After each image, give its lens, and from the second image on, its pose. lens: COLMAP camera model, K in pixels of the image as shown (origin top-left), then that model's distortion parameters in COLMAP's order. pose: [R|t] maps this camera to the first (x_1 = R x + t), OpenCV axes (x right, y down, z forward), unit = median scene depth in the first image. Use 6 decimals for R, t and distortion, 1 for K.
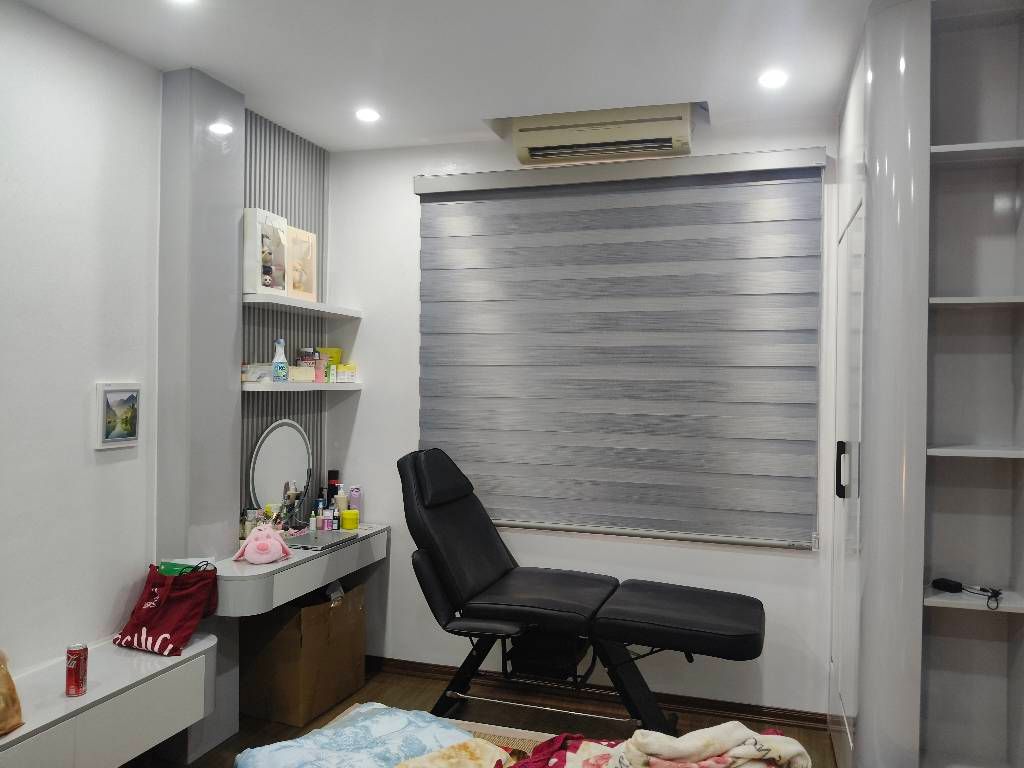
lens RADIAL K [[802.2, 0, 512.0], [0, 802.2, 384.0], [0, 0, 1]] dist [0.046469, -0.097658]
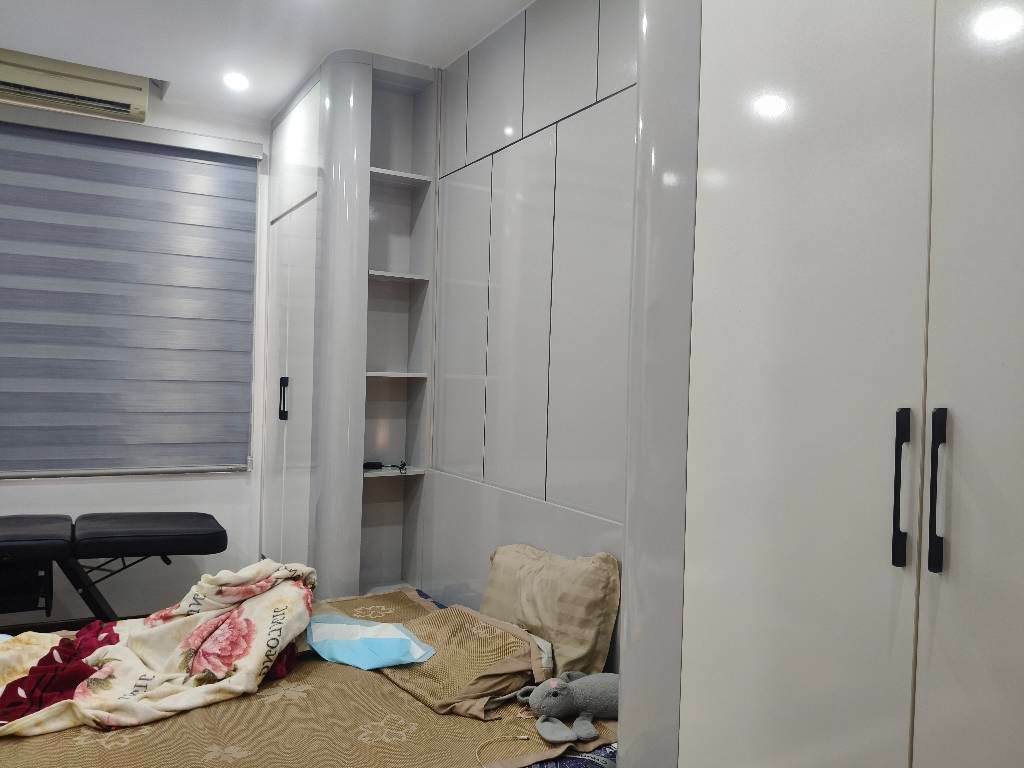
lens RADIAL K [[802.2, 0, 512.0], [0, 802.2, 384.0], [0, 0, 1]] dist [0.046469, -0.097658]
pose [[0.687440, 0.002295, 0.726238, -0.263097], [-0.016716, 0.999780, 0.012663, 0.055868], [-0.726049, -0.020845, 0.687327, -0.148034]]
